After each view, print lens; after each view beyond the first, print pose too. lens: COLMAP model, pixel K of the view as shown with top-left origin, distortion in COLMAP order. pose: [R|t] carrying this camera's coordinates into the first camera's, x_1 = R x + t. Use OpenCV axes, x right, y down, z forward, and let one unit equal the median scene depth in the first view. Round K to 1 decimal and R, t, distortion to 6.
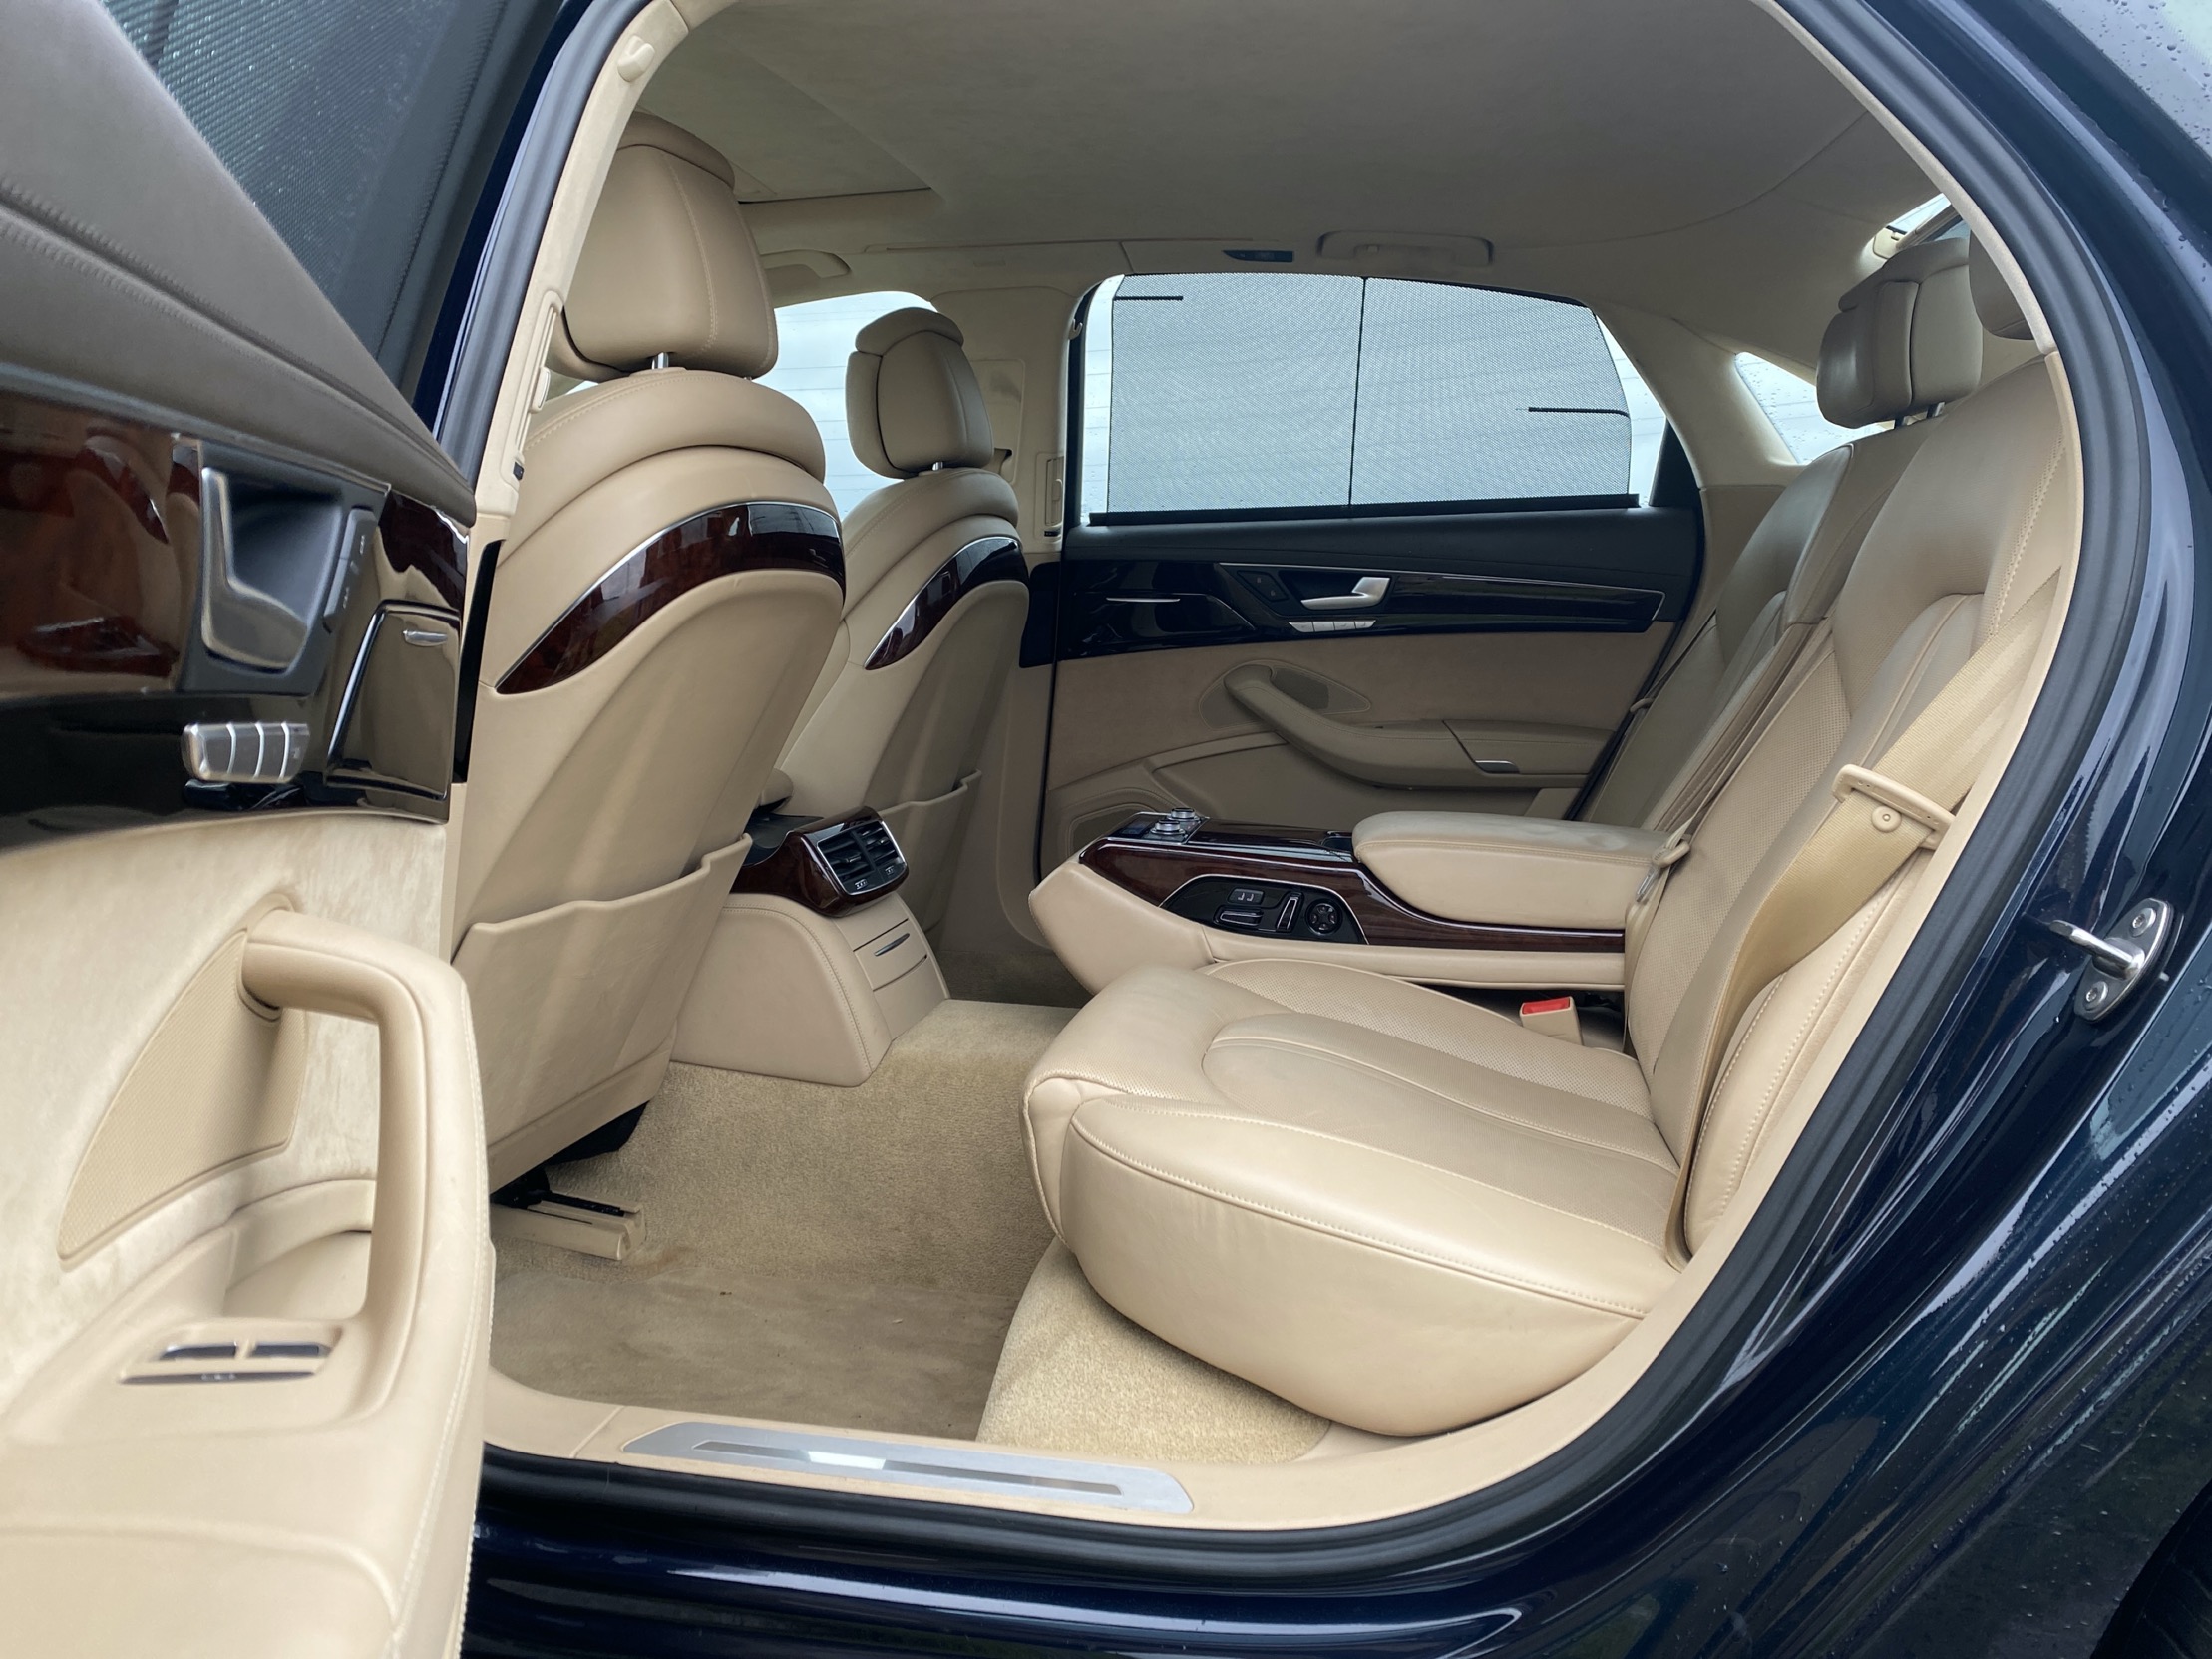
lens RADIAL K [[1725.3, 0, 1139.2], [0, 1725.3, 826.6], [0, 0, 1]] dist [0.088926, -0.214577]
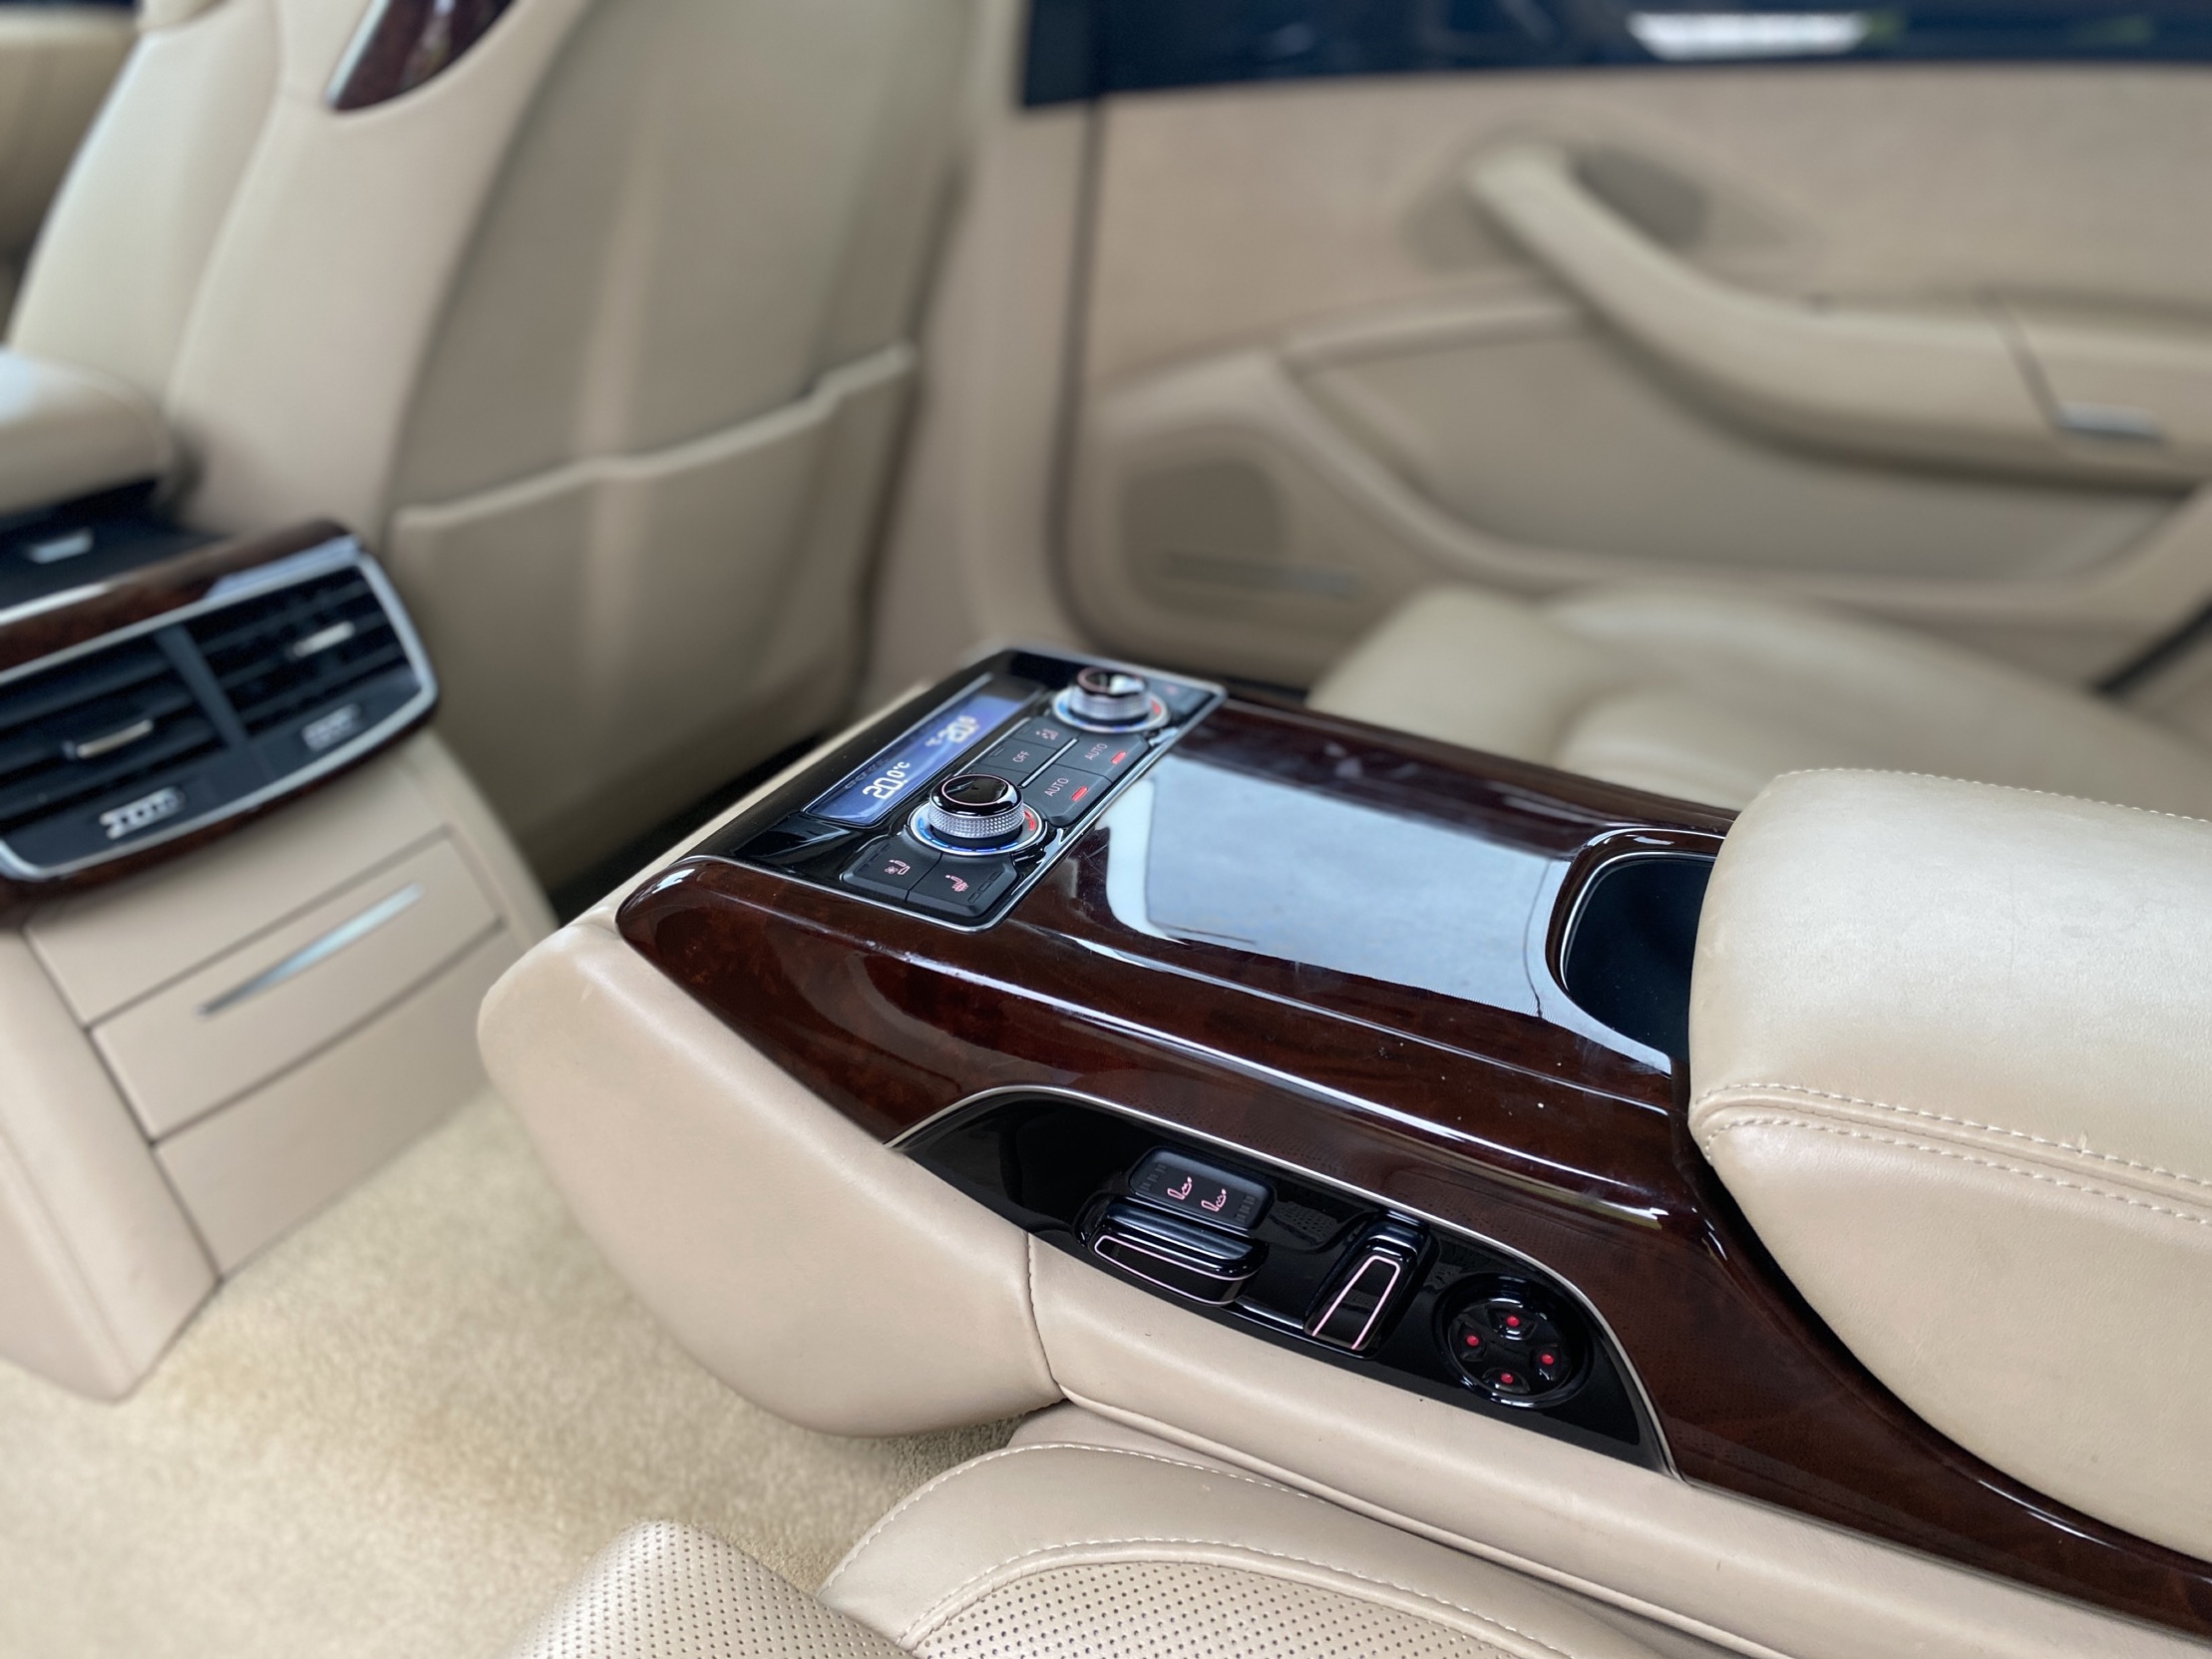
lens RADIAL K [[1725.3, 0, 1139.2], [0, 1725.3, 826.6], [0, 0, 1]] dist [0.088926, -0.214577]
pose [[0.978472, 0.113143, -0.172603, 0.076879], [-0.055871, 0.950321, 0.306216, -0.070360], [0.198675, -0.289980, 0.936184, 0.661633]]
